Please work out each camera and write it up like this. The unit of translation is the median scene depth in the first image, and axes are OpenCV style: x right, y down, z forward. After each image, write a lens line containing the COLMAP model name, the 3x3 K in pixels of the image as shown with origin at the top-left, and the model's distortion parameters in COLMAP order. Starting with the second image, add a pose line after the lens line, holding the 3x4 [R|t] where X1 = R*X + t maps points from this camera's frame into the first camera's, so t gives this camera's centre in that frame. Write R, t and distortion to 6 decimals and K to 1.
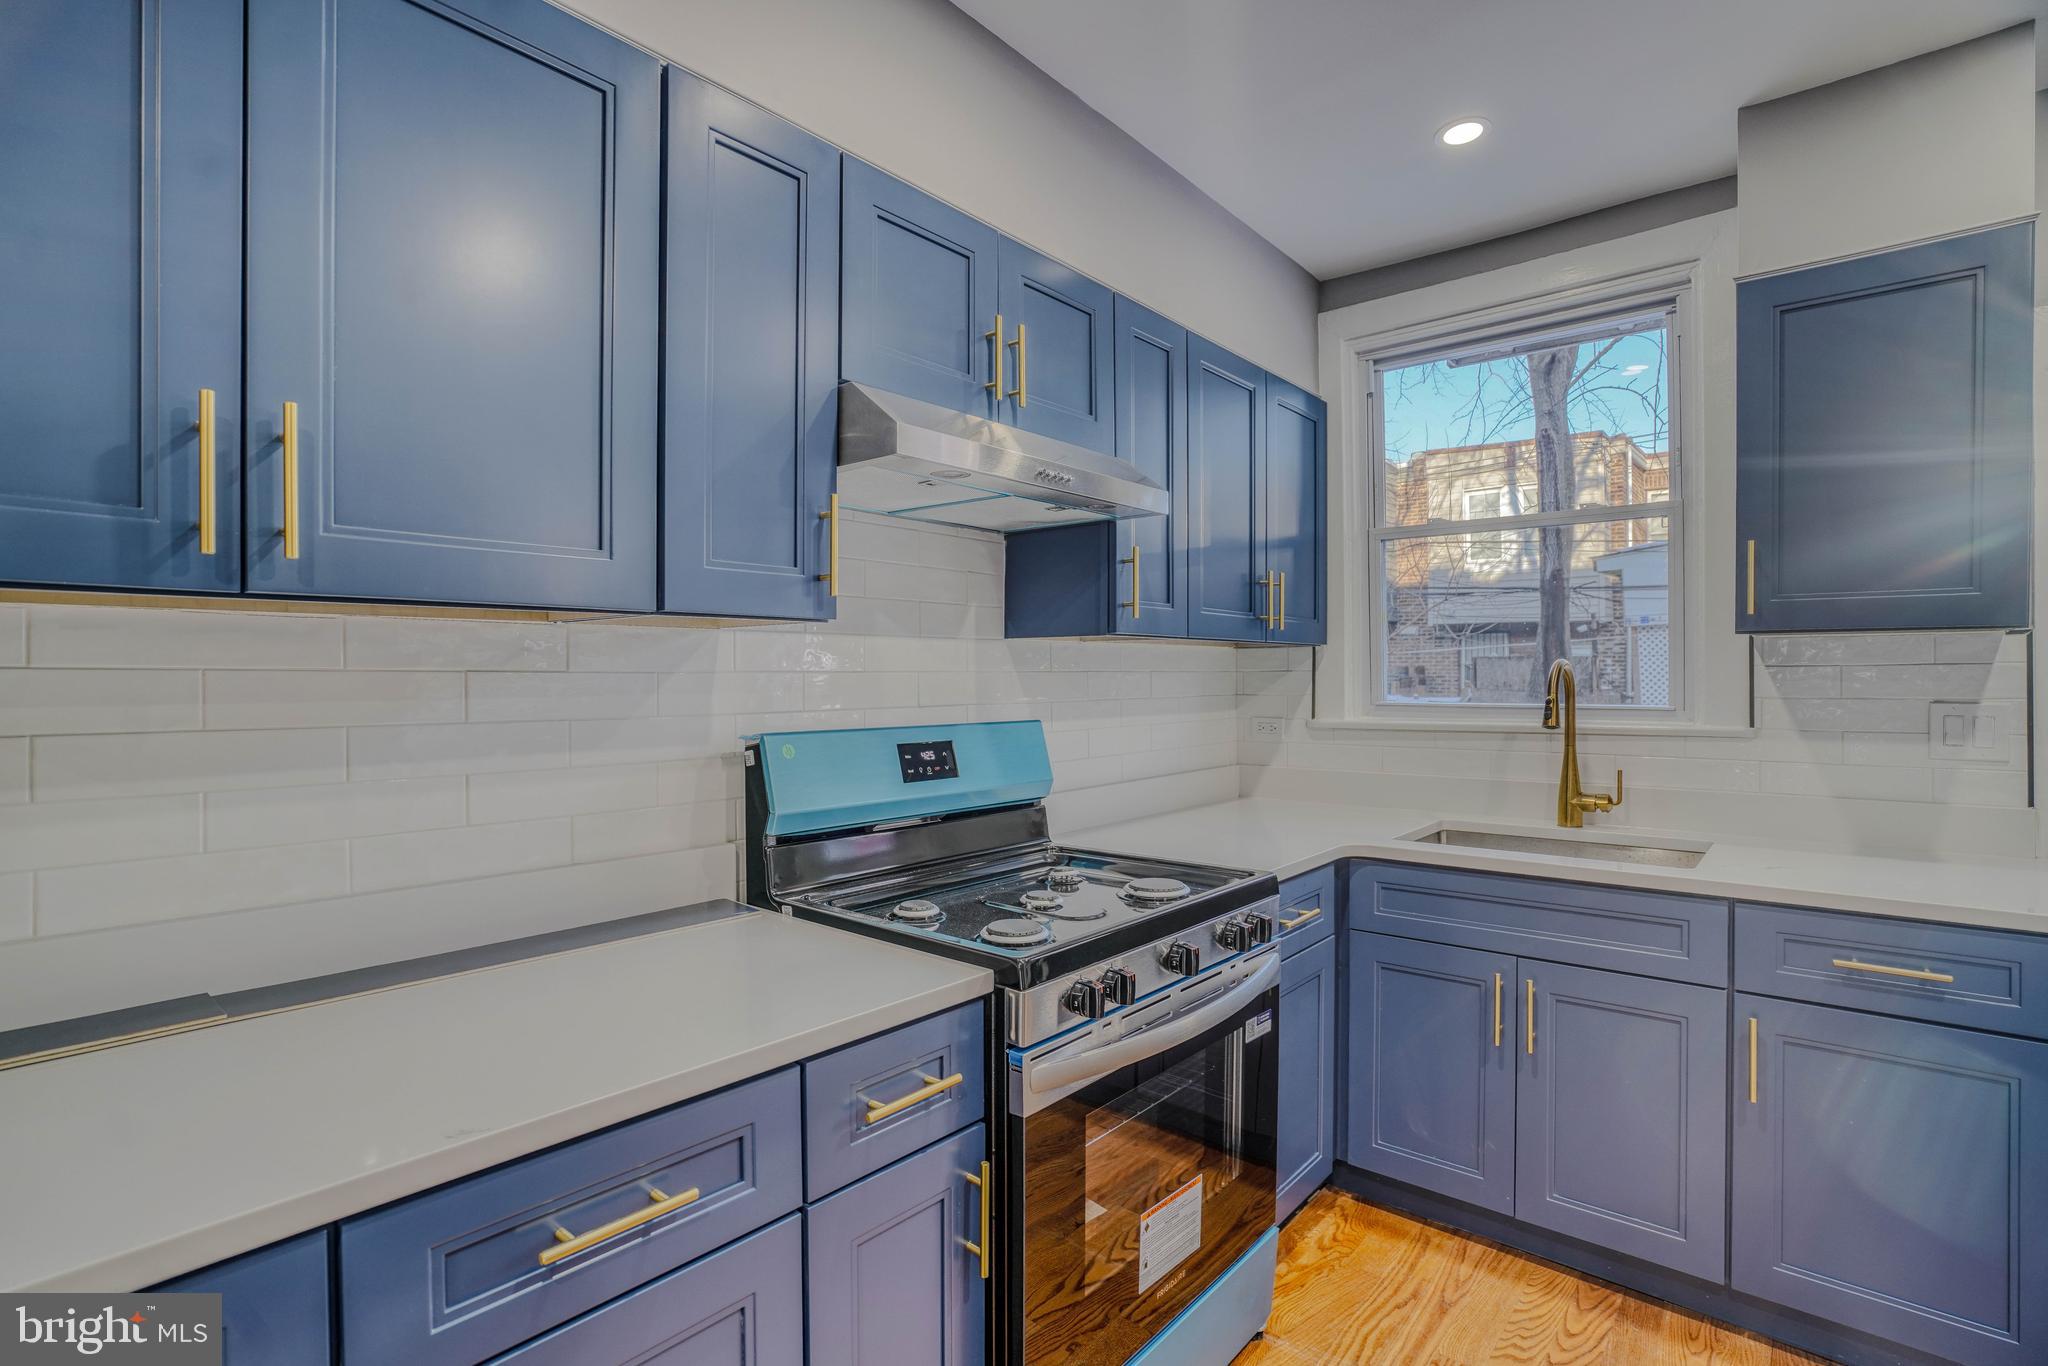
lens RADIAL K [[954.3, 0, 1025.4], [0, 954.3, 679.1], [0, 0, 1]] dist [-0.055159, 0.020186]
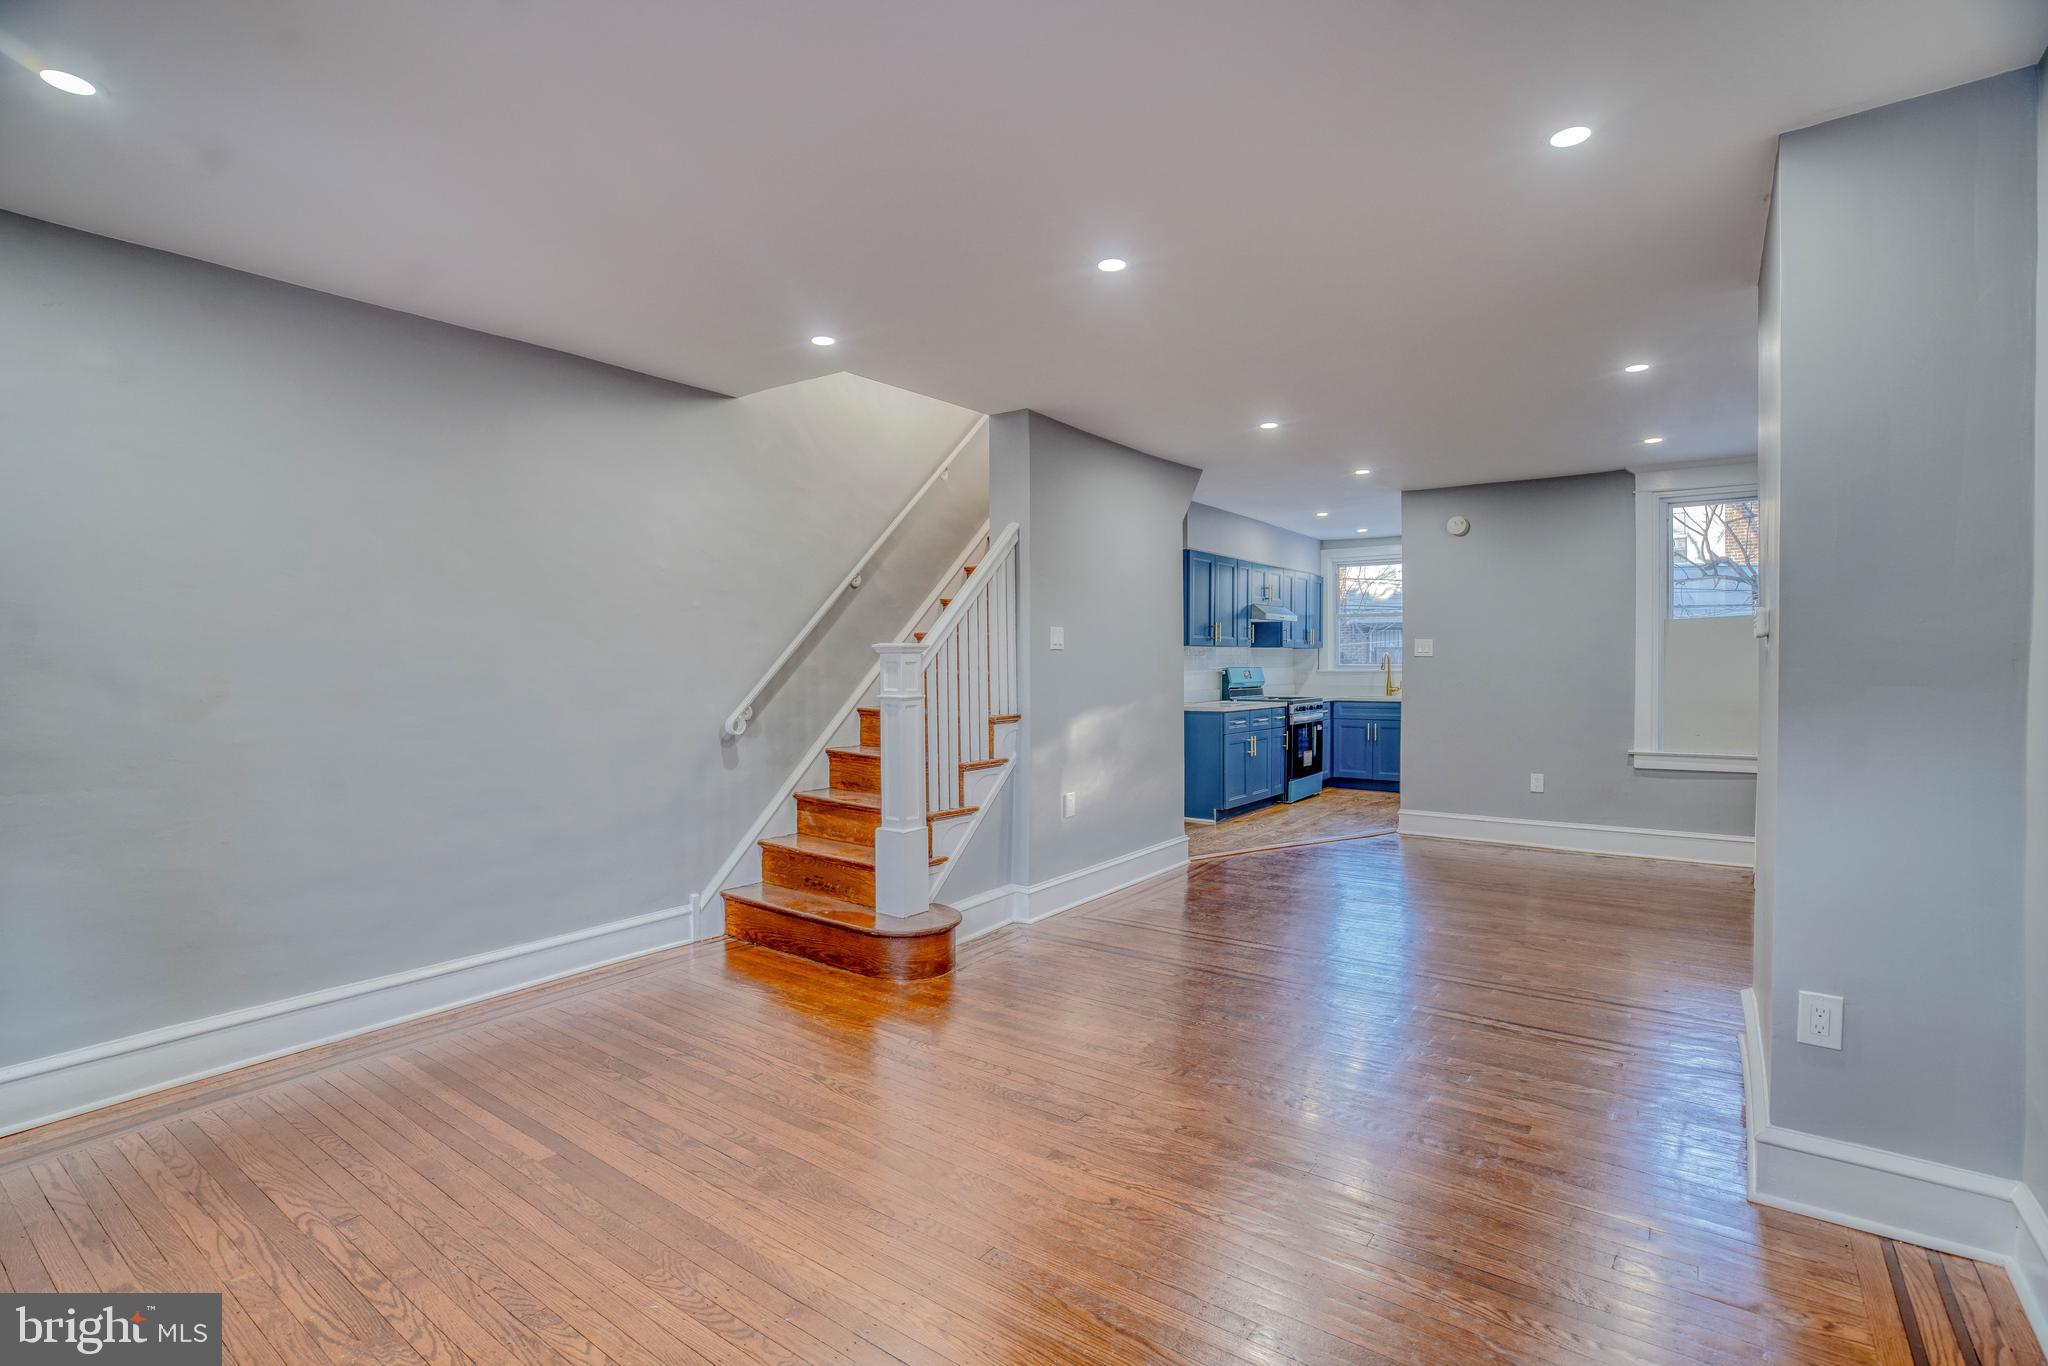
lens RADIAL K [[968.9, 0, 999.9], [0, 968.9, 670.8], [0, 0, 1]] dist [-0.059205, 0.020676]
pose [[0.998515, -0.000025, 0.054478, -1.488219], [-0.000452, 0.999962, 0.008751, 0.023268], [-0.054476, -0.008763, 0.998477, -3.455072]]
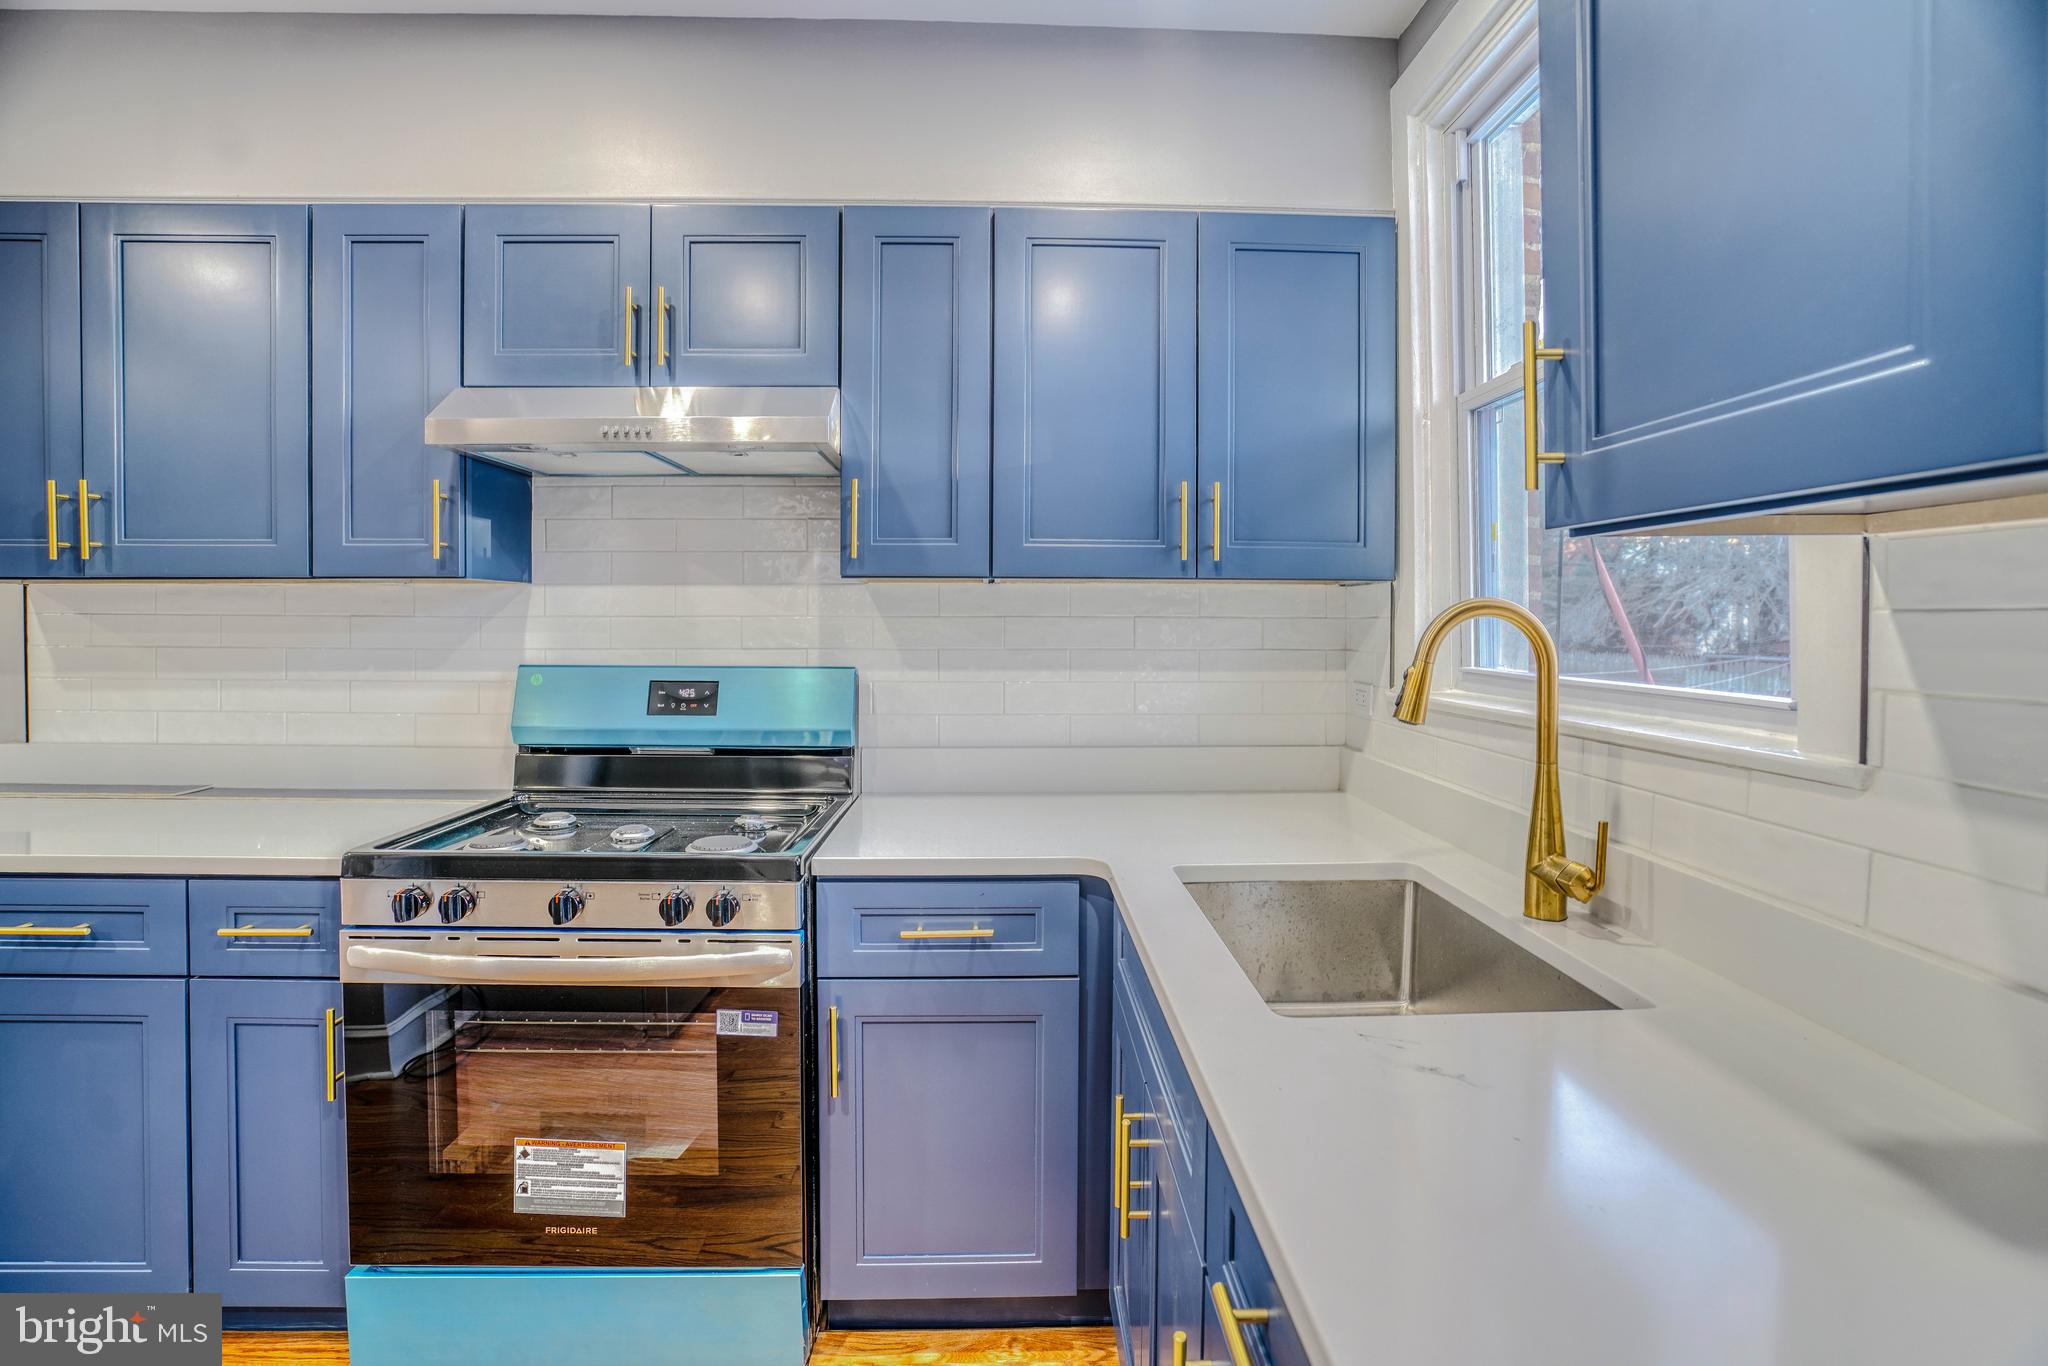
lens RADIAL K [[962.9, 0, 1037.0], [0, 962.9, 625.1], [0, 0, 1]] dist [-0.054259, 0.019213]
pose [[0.679098, 0.012080, -0.733948, 0.947241], [-0.006466, 0.999924, 0.010474, -0.011704], [0.734019, -0.002367, 0.679125, 0.530140]]
